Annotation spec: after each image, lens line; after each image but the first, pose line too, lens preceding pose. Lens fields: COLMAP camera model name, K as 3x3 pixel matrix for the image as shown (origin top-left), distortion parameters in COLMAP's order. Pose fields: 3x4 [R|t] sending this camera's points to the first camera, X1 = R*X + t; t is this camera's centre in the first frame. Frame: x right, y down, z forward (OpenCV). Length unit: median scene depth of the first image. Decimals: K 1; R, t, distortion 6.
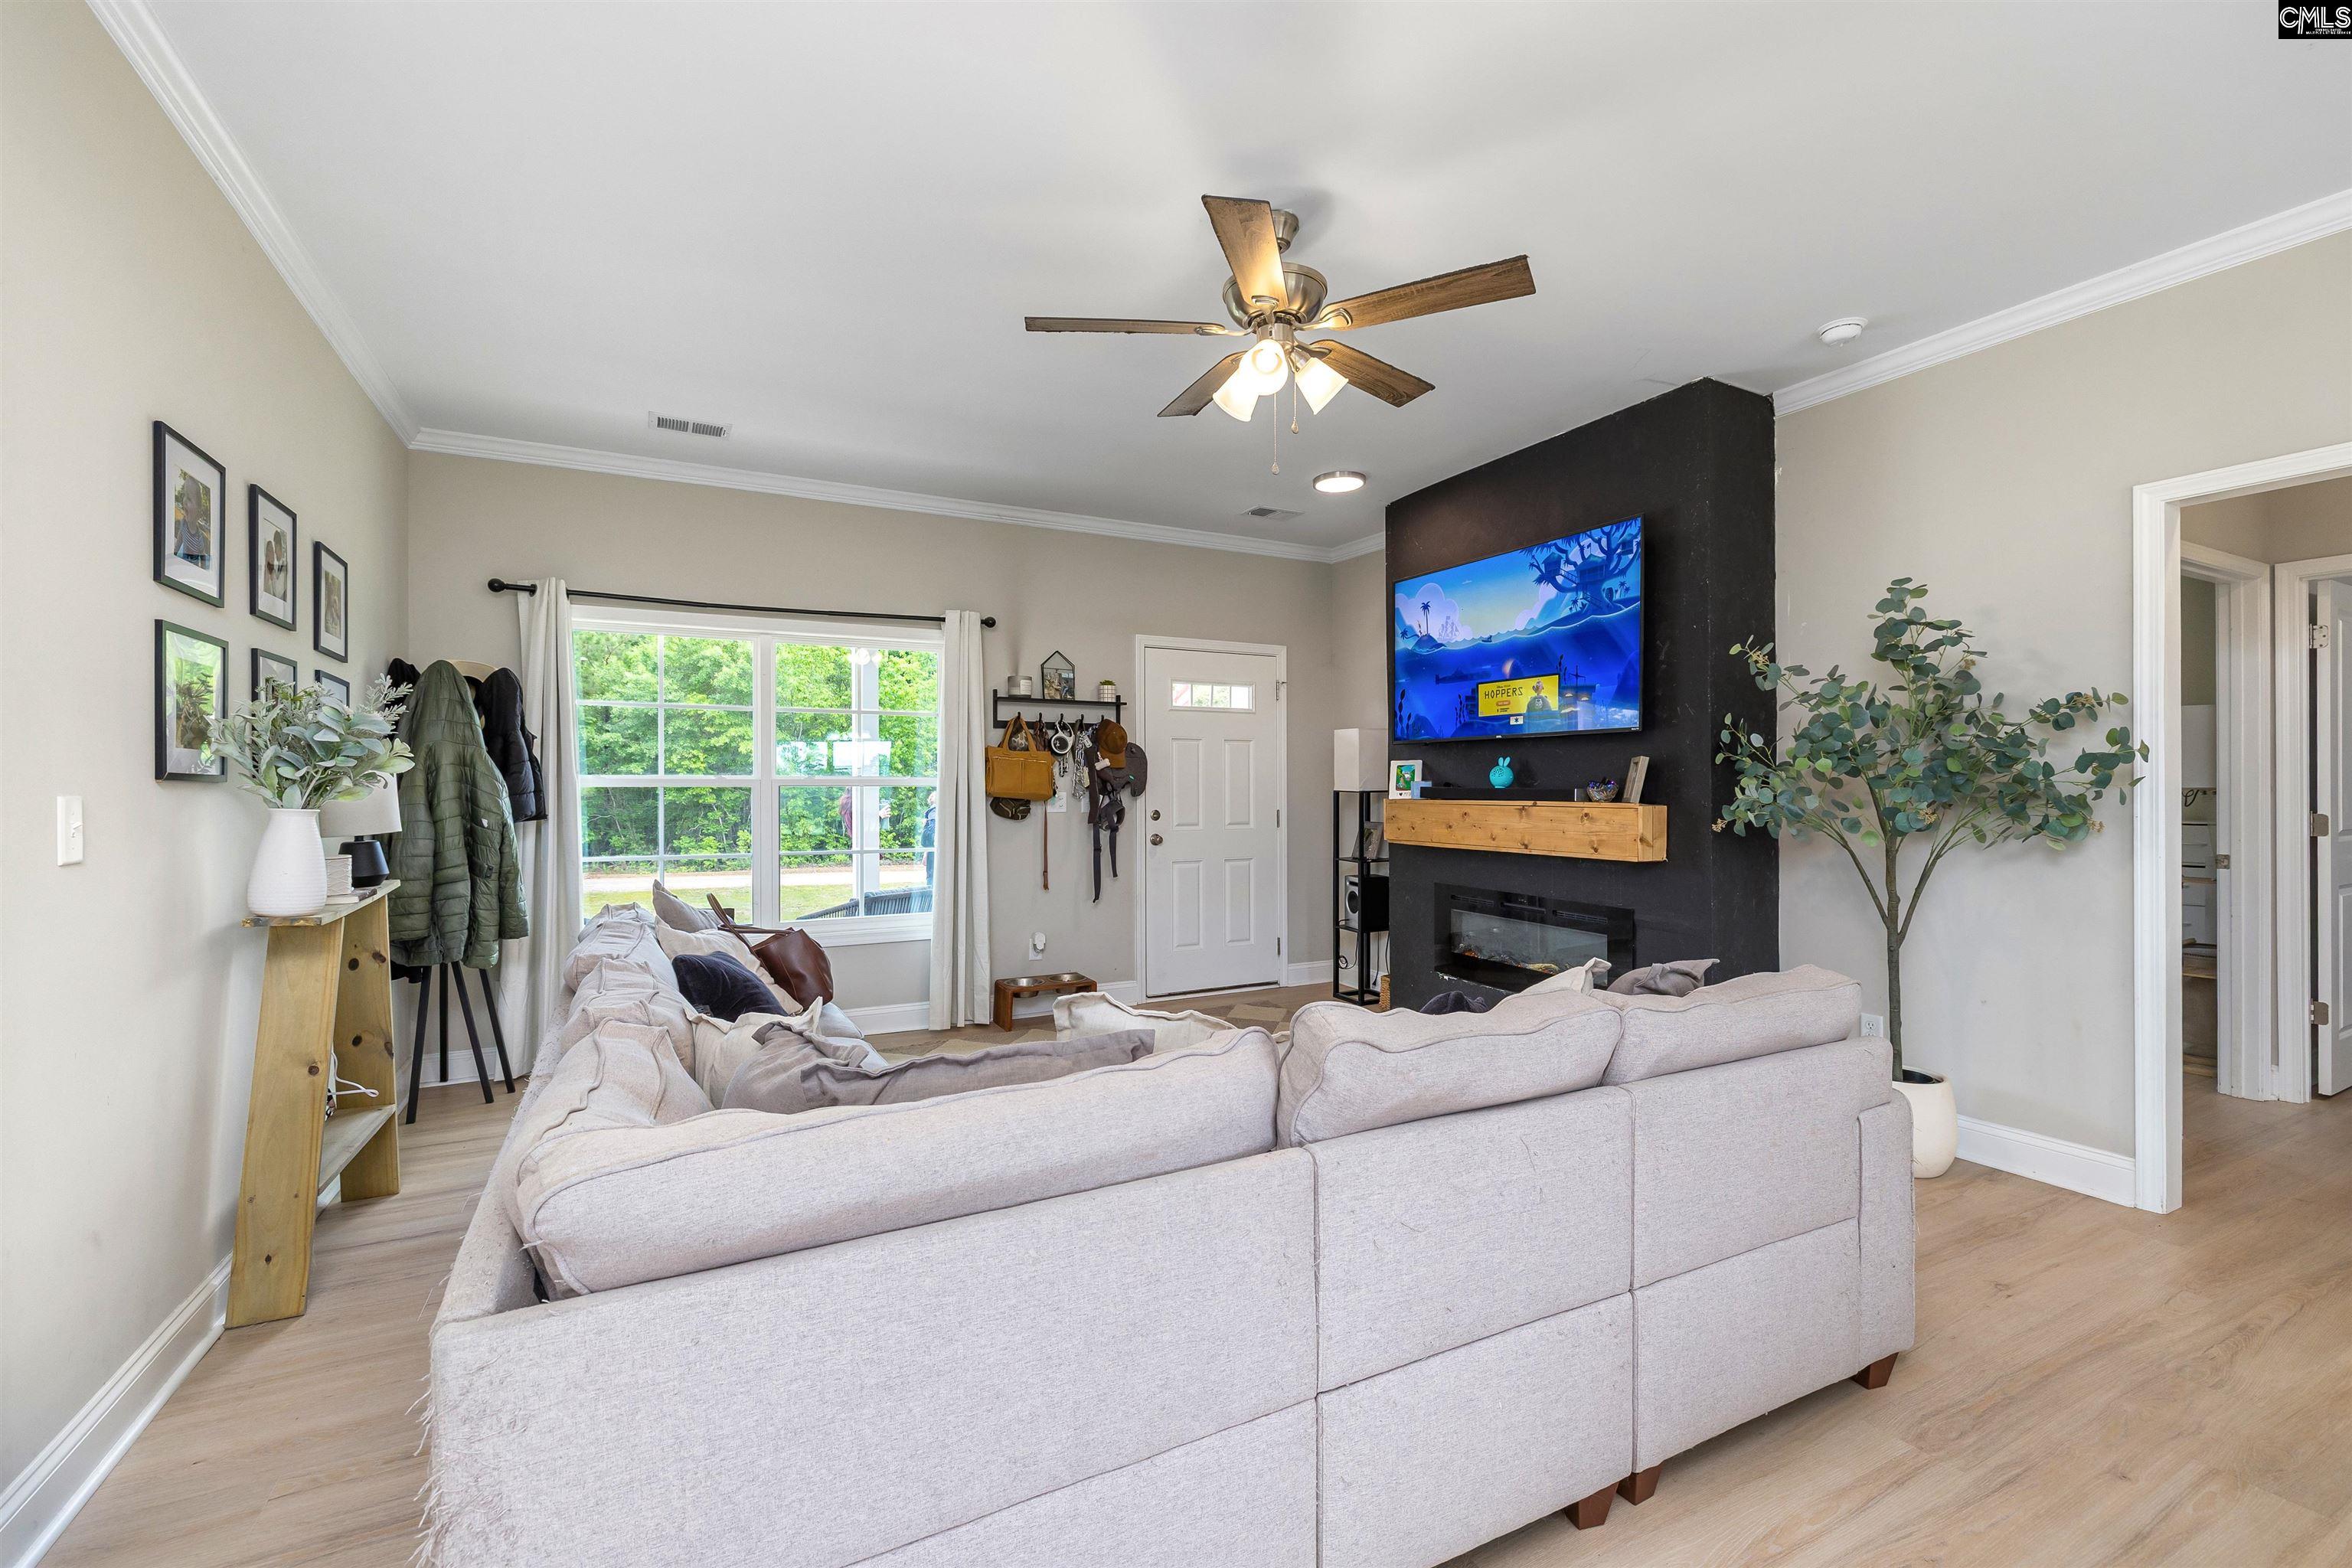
lens RADIAL K [[1015.3, 0, 1188.2], [0, 1015.3, 783.2], [0, 0, 1]] dist [0.001632, -0.000247]
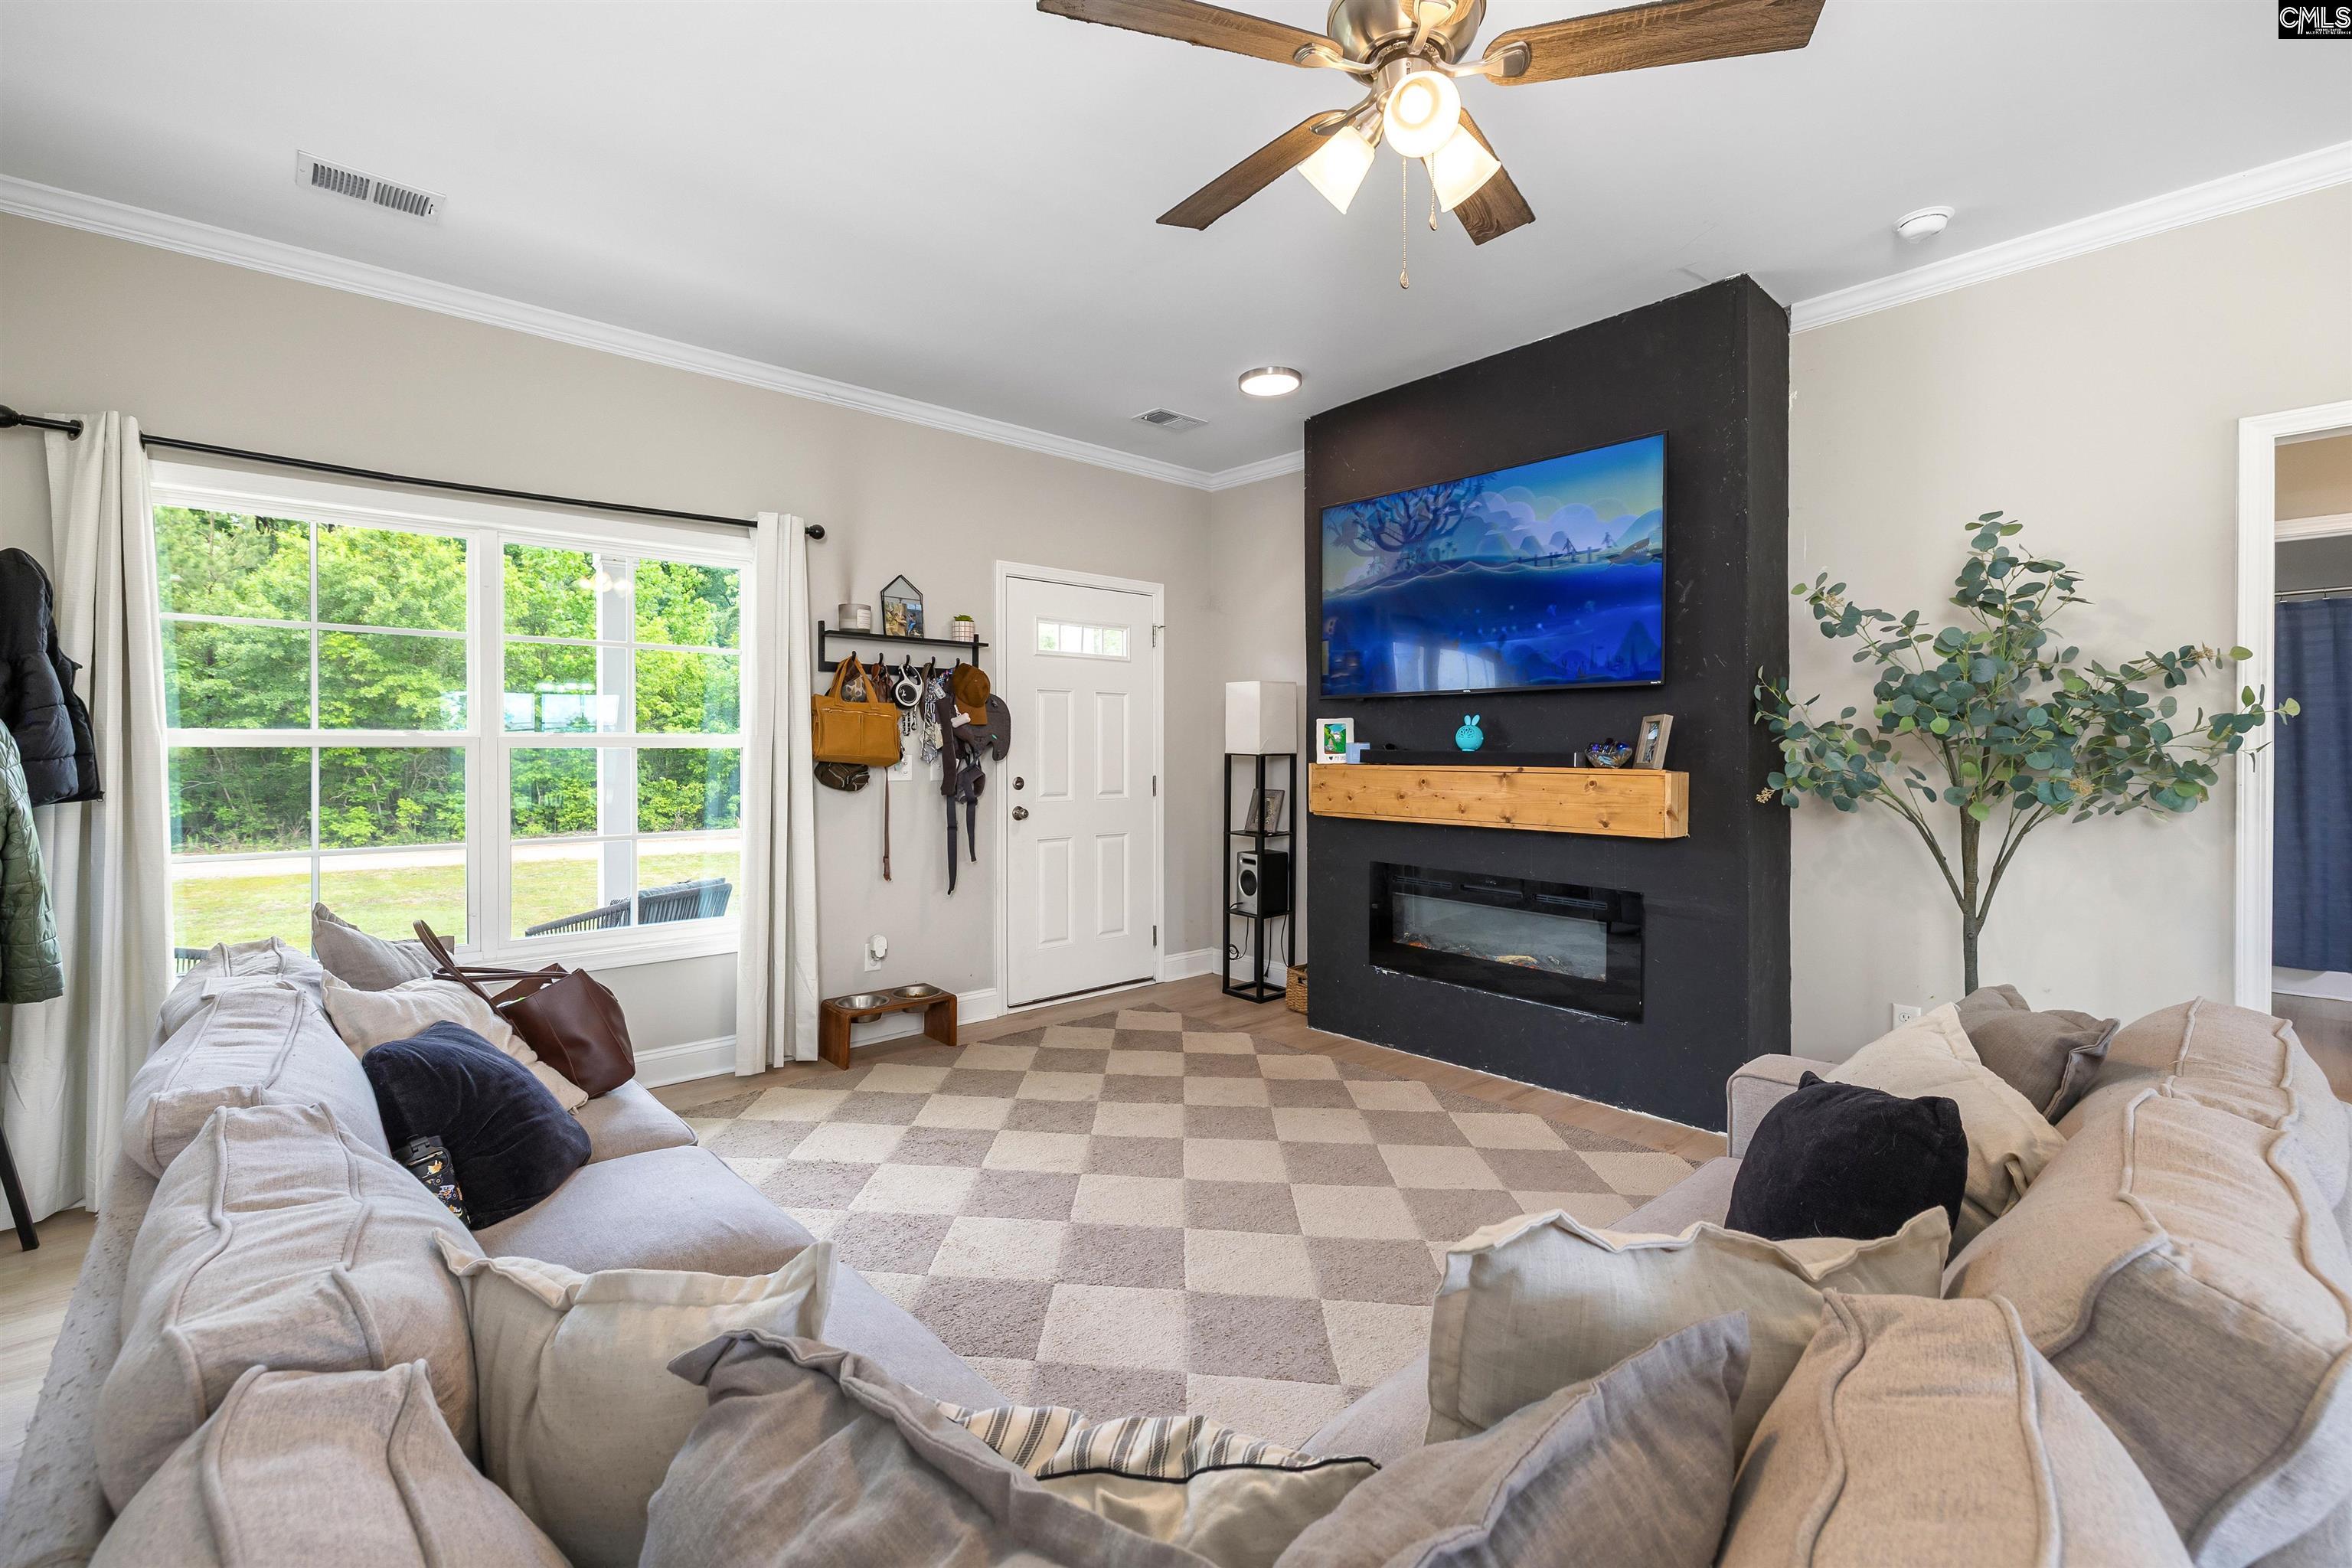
lens RADIAL K [[1015.3, 0, 1171.5], [0, 1015.3, 748.1], [0, 0, 1]] dist [0.001632, -0.000247]
pose [[0.971793, 0.002496, 0.235823, -0.124139], [-0.003335, 0.999989, 0.003159, 0.000333], [-0.235813, -0.003857, 0.971791, 0.210841]]
